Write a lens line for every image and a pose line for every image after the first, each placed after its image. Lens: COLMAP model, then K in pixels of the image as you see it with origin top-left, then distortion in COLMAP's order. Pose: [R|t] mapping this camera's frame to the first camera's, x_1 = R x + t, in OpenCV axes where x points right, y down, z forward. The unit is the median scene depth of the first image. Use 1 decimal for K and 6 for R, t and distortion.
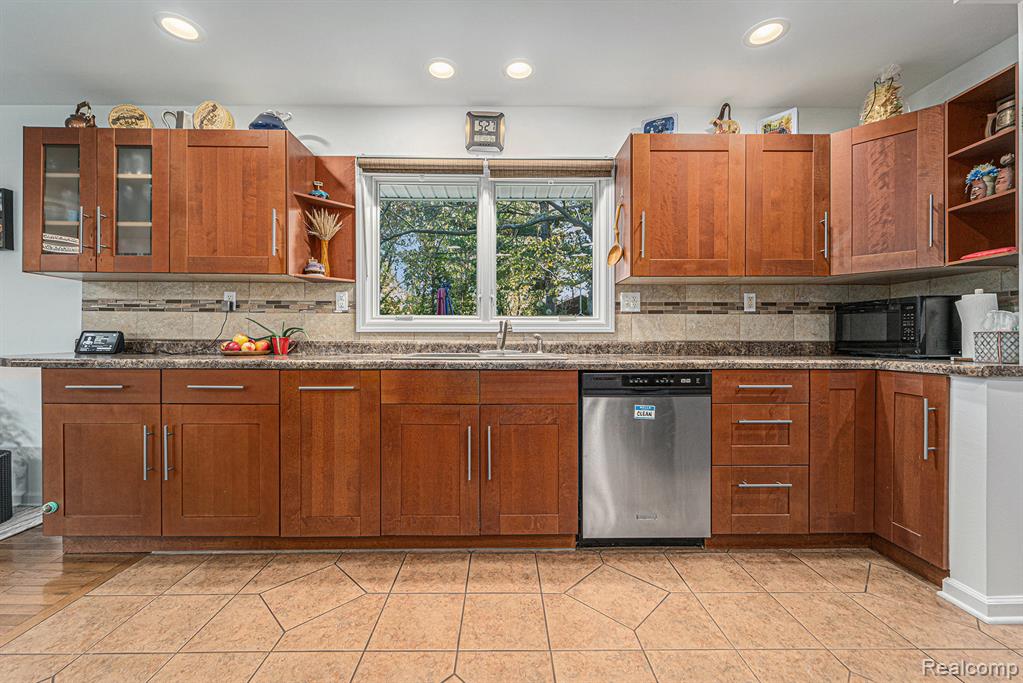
lens RADIAL K [[412.0, 0, 508.5], [0, 412.0, 338.5], [0, 0, 1]] dist [0.000665, -0.000714]
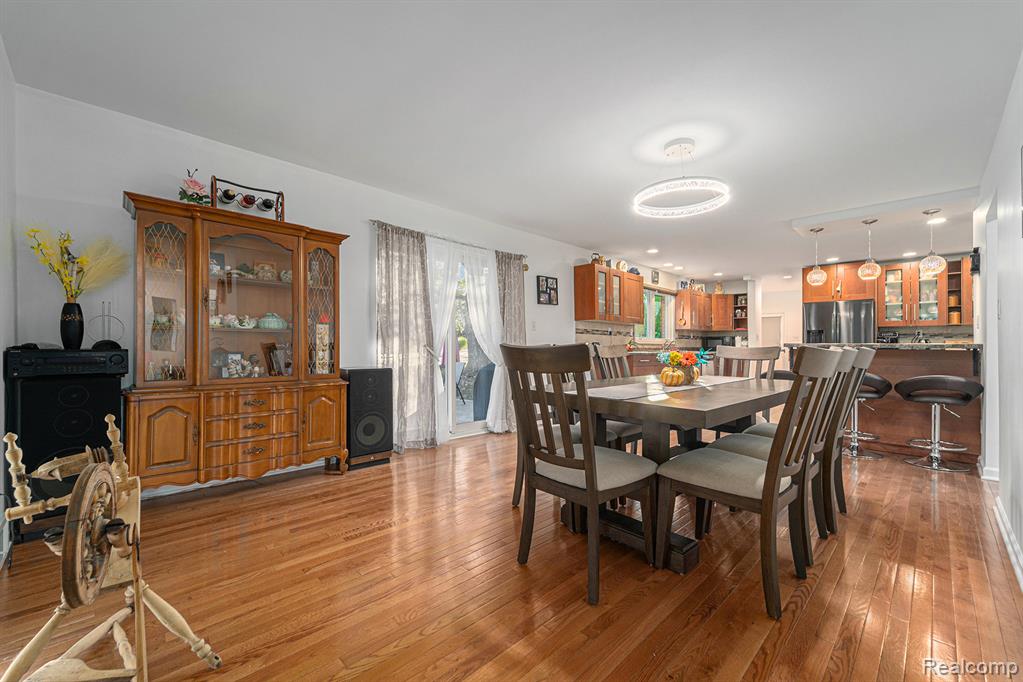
lens RADIAL K [[412.0, 0, 512.4], [0, 412.0, 345.8], [0, 0, 1]] dist [0.000665, -0.000714]
pose [[0.718083, 0.004782, 0.695941, -3.276263], [0.001392, 0.999965, -0.008307, 0.026208], [-0.695956, 0.006933, 0.718051, -0.490924]]
